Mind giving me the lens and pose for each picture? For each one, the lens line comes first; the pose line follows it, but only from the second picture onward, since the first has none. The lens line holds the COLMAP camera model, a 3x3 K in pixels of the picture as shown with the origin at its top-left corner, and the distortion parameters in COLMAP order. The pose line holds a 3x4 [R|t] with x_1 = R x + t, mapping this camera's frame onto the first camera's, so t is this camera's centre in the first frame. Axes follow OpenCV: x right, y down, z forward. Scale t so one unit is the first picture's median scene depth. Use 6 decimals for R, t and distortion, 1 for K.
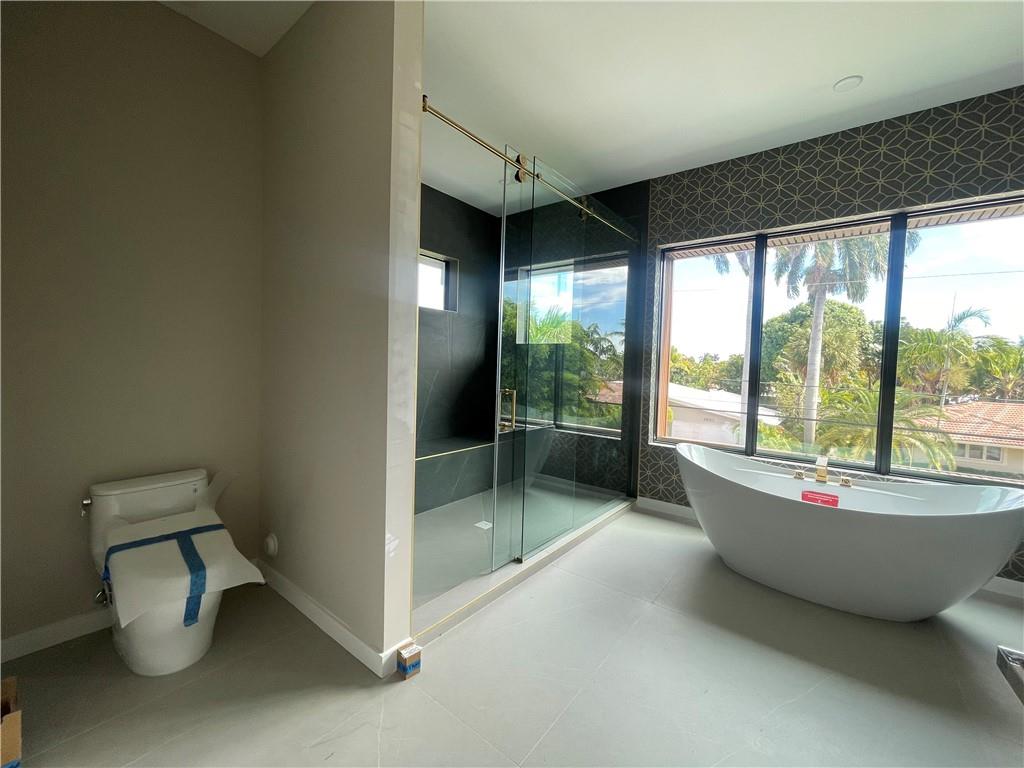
lens RADIAL K [[414.9, 0, 518.4], [0, 414.9, 380.7], [0, 0, 1]] dist [0.013126, 0.001112]
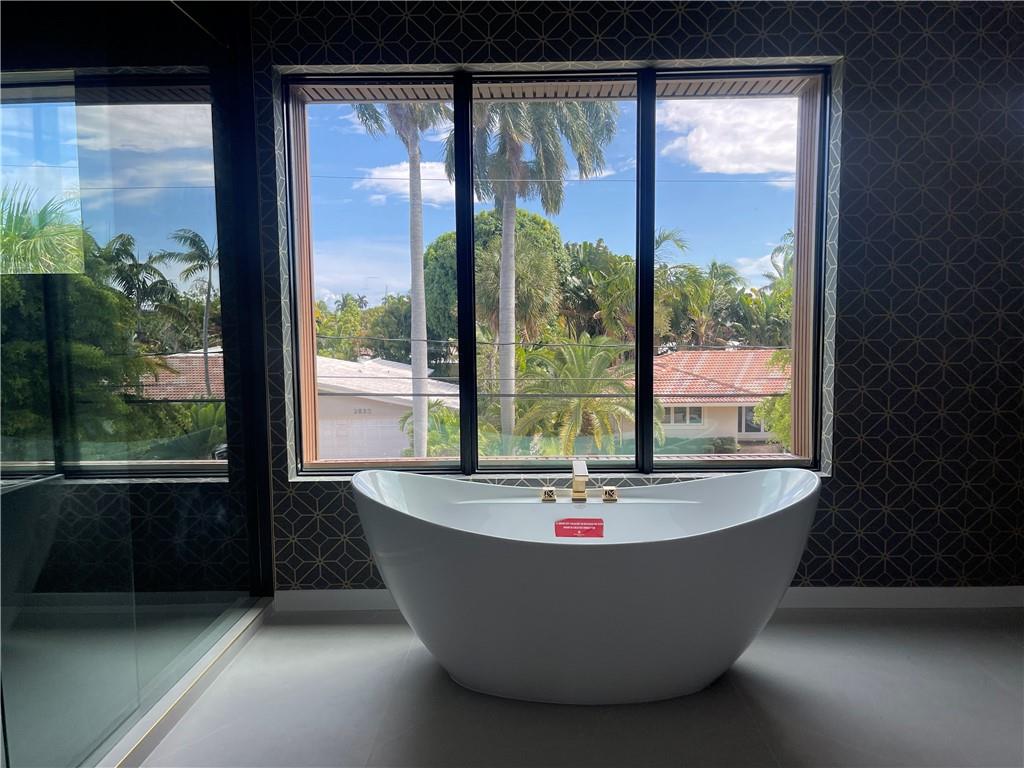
lens RADIAL K [[779.9, 0, 515.7], [0, 779.9, 389.2], [0, 0, 1]] dist [0.052333, -0.043557]
pose [[0.804094, -0.089737, 0.587691, -0.004139], [0.058753, 0.995698, 0.071650, -0.005198], [-0.591592, -0.023085, 0.805907, 0.093643]]
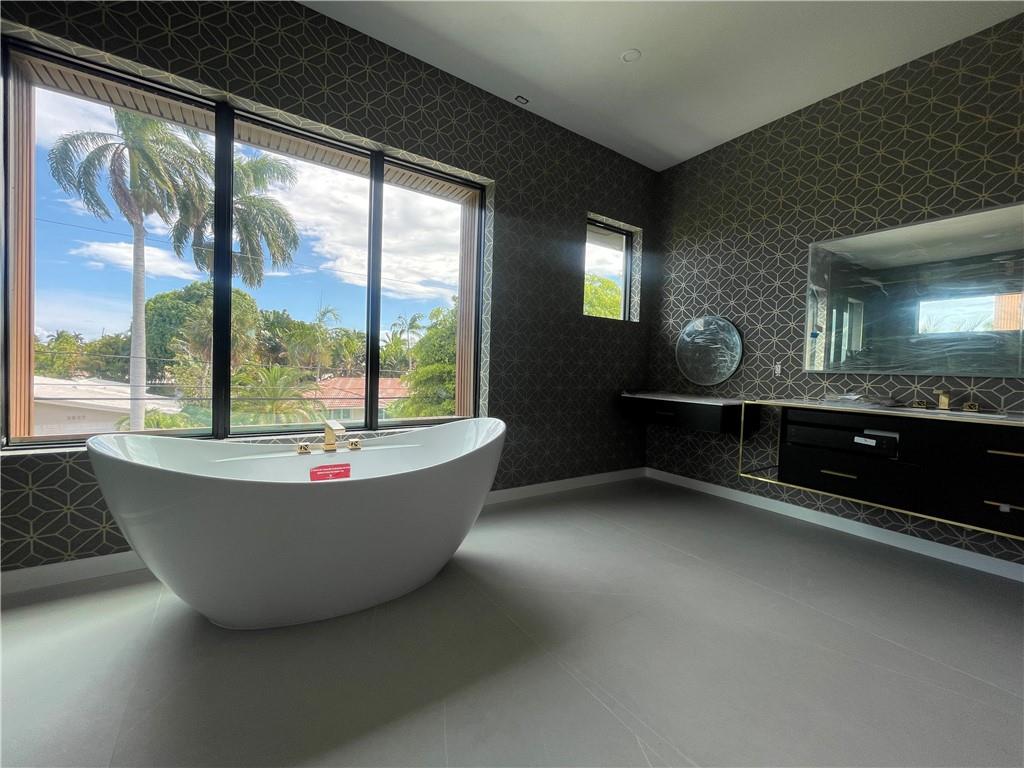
lens RADIAL K [[414.9, 0, 502.0], [0, 414.9, 382.1], [0, 0, 1]] dist [0.013126, 0.001112]
pose [[0.332418, -0.049659, 0.941824, 0.061018], [0.015614, 0.998766, 0.047150, 0.052292], [-0.943003, -0.000968, 0.332783, 0.287248]]
